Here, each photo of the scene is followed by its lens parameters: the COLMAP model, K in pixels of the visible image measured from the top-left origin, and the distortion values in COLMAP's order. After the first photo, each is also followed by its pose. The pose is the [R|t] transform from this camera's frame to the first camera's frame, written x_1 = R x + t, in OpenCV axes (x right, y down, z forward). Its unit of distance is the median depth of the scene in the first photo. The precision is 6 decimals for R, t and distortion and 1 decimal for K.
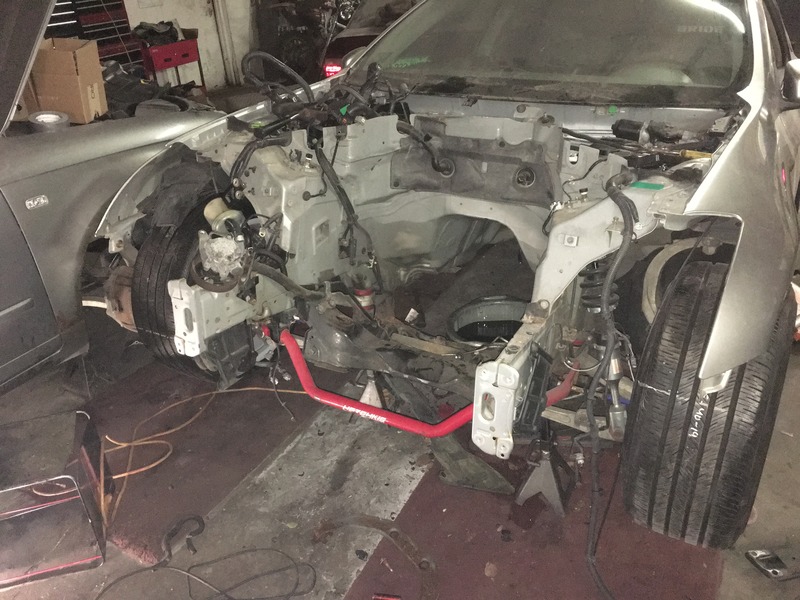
lens RADIAL K [[688.6, 0, 385.6], [0, 688.6, 299.6], [0, 0, 1]] dist [0.036700, 0.000749]
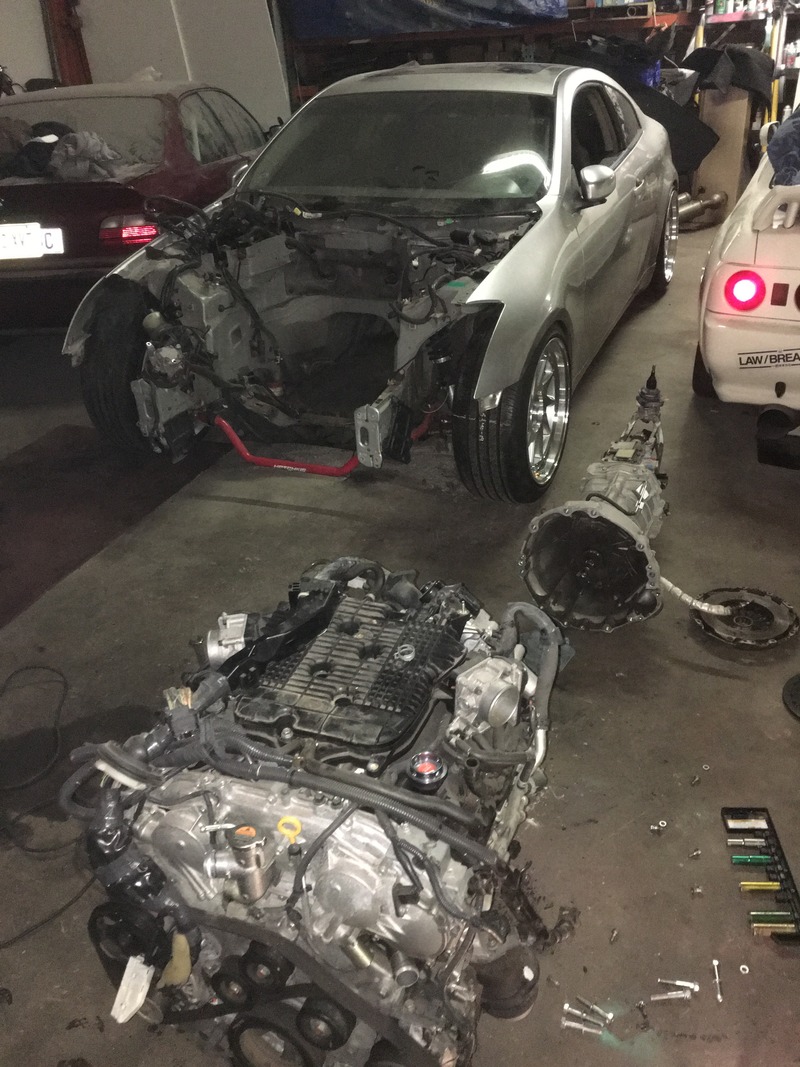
lens RADIAL K [[914.0, 0, 414.5], [0, 914.0, 533.4], [0, 0, 1]] dist [0.044904, 0.002376]
pose [[0.986825, -0.117673, 0.111036, 0.000658], [0.103543, 0.986685, 0.125429, 0.082186], [-0.124317, -0.112280, 0.985869, -0.745991]]
